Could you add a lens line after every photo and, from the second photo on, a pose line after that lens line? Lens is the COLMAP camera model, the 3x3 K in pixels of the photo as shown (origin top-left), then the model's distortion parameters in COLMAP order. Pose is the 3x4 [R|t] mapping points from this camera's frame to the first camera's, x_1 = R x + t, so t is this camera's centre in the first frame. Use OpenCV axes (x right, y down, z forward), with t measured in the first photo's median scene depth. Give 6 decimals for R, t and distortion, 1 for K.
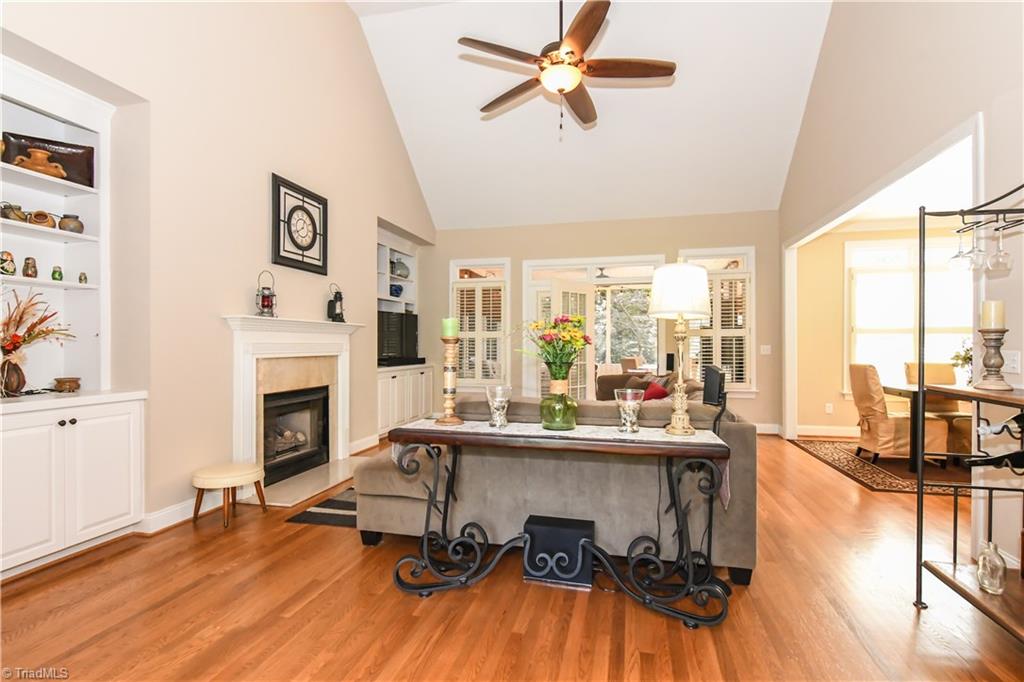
lens RADIAL K [[496.3, 0, 514.1], [0, 496.3, 348.8], [0, 0, 1]] dist [-0.003352, -0.001118]
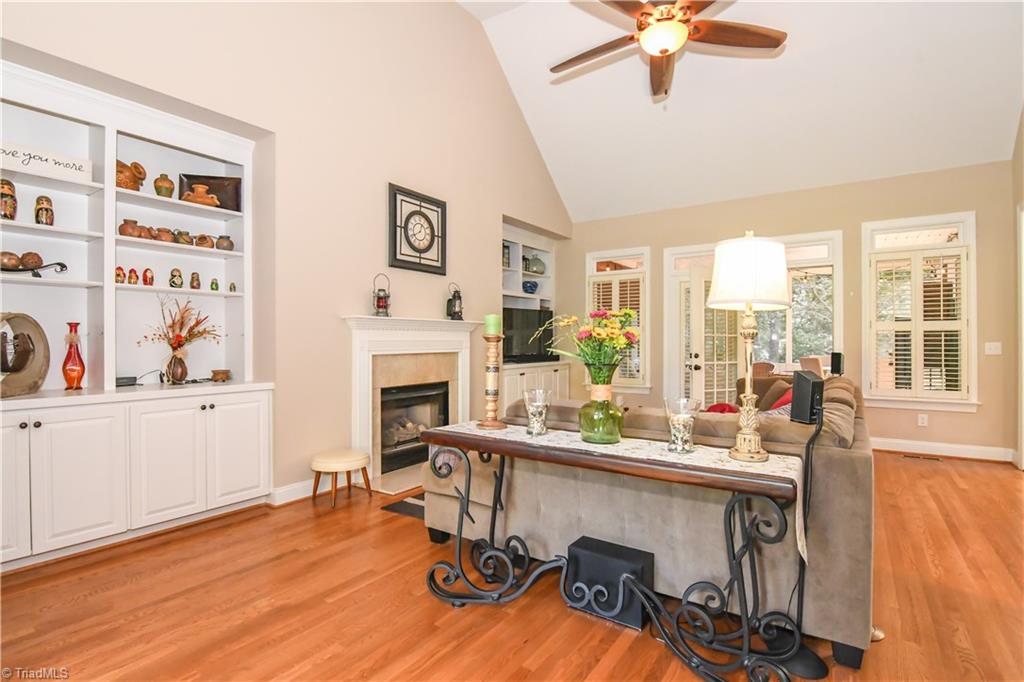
lens RADIAL K [[501.5, 0, 513.0], [0, 501.5, 346.1], [0, 0, 1]] dist [-0.015418, -0.001353]
pose [[0.934553, 0.002361, -0.355815, 0.202003], [-0.001393, 0.999995, 0.002978, -0.004690], [0.355820, -0.002287, 0.934552, 0.106999]]
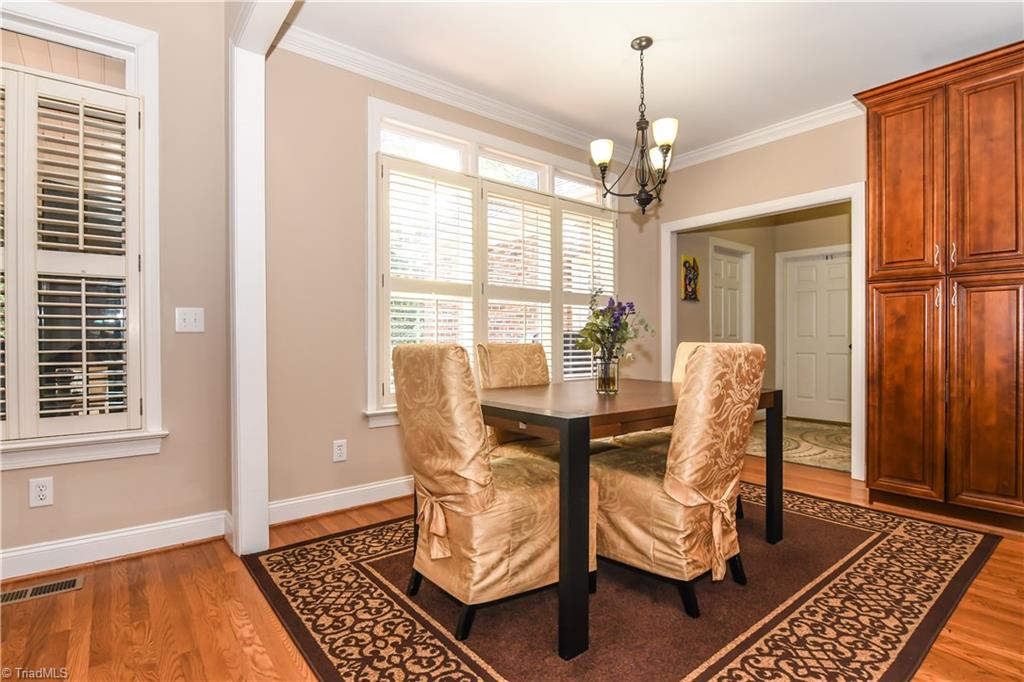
lens RADIAL K [[501.5, 0, 513.0], [0, 501.5, 346.1], [0, 0, 1]] dist [-0.015418, -0.001353]
pose [[0.609133, -0.007417, 0.793033, 0.749914], [0.003560, 0.999972, 0.006618, 0.043291], [-0.793060, -0.001208, 0.609143, 1.212059]]
